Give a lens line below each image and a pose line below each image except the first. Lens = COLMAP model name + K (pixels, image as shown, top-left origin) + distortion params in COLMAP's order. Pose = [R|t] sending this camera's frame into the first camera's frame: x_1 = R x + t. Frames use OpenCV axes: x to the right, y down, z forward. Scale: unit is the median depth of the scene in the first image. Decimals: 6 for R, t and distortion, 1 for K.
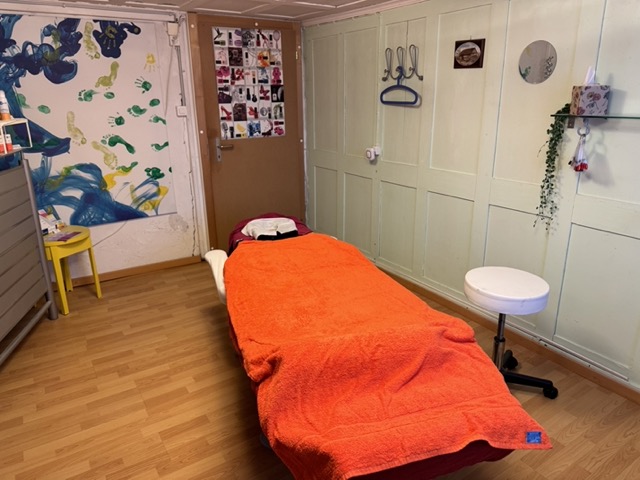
lens RADIAL K [[452.3, 0, 320.7], [0, 452.3, 239.8], [0, 0, 1]] dist [0.004204, 0.001779]
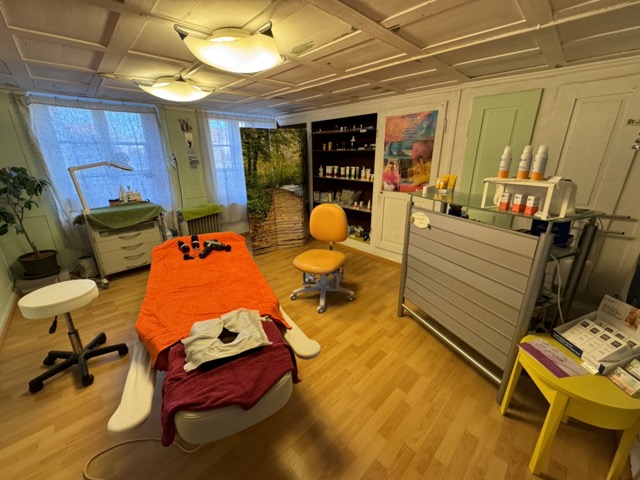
lens RADIAL K [[255.6, 0, 320.3], [0, 255.6, 238.1], [0, 0, 1]] dist [0.000258, 0.000029]
pose [[-0.983114, 0.067303, -0.170169, -0.196428], [-0.042051, 0.821938, 0.568023, -0.419649], [0.178098, 0.565587, -0.805228, 1.321654]]
